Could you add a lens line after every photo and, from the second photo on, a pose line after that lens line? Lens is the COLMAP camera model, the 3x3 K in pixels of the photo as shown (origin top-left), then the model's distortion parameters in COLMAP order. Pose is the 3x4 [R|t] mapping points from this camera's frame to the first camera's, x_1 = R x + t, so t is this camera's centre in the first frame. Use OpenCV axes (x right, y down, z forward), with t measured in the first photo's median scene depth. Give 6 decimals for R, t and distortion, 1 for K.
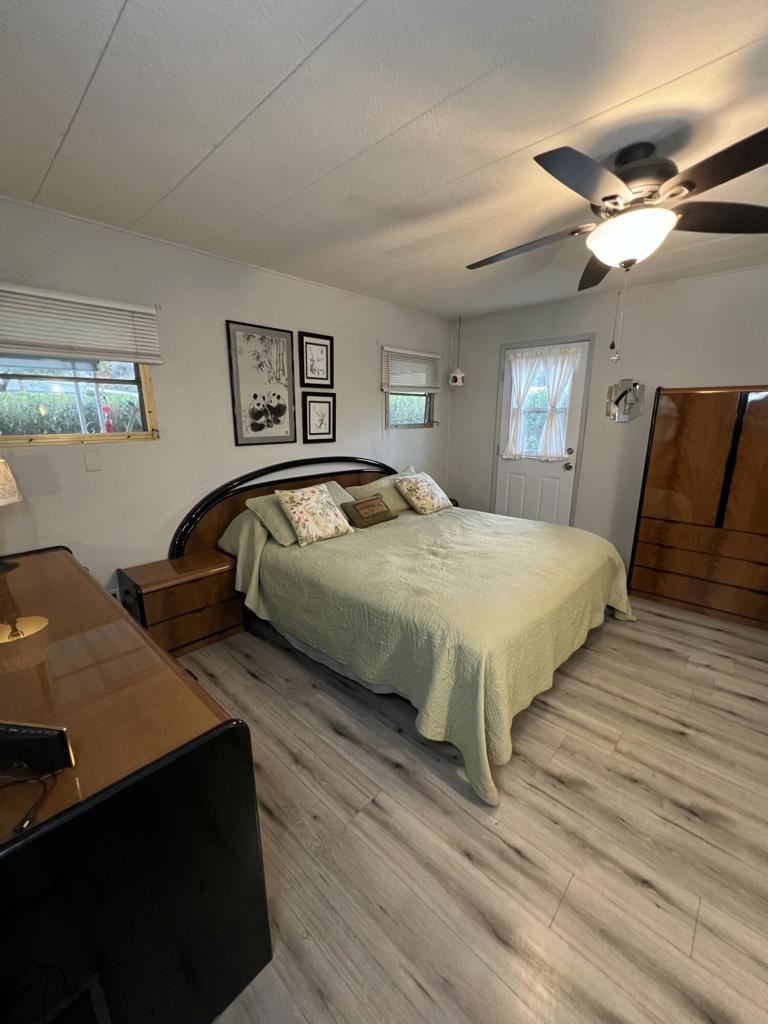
lens RADIAL K [[411.6, 0, 386.9], [0, 411.6, 511.8], [0, 0, 1]] dist [-0.000954, -0.000844]
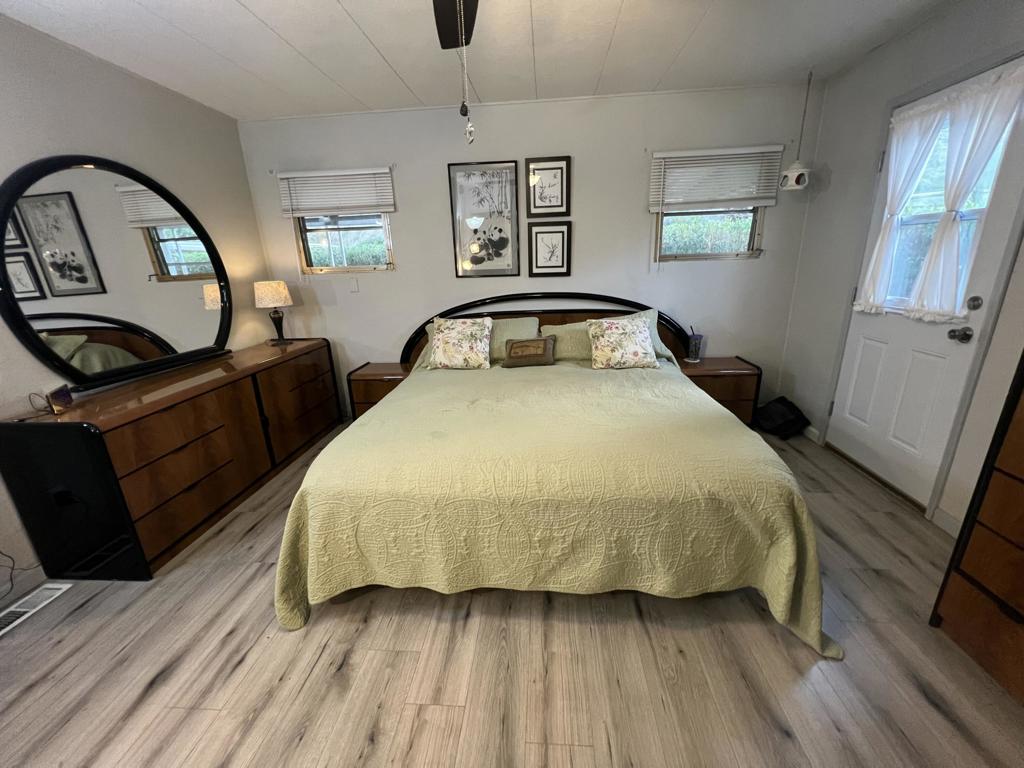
lens RADIAL K [[411.6, 0, 514.1], [0, 411.6, 384.3], [0, 0, 1]] dist [-0.000954, -0.000844]
pose [[0.626786, 0.210473, -0.750227, 0.617355], [-0.148438, 0.977448, 0.150205, -0.061983], [0.764922, 0.017215, 0.643893, 0.369870]]
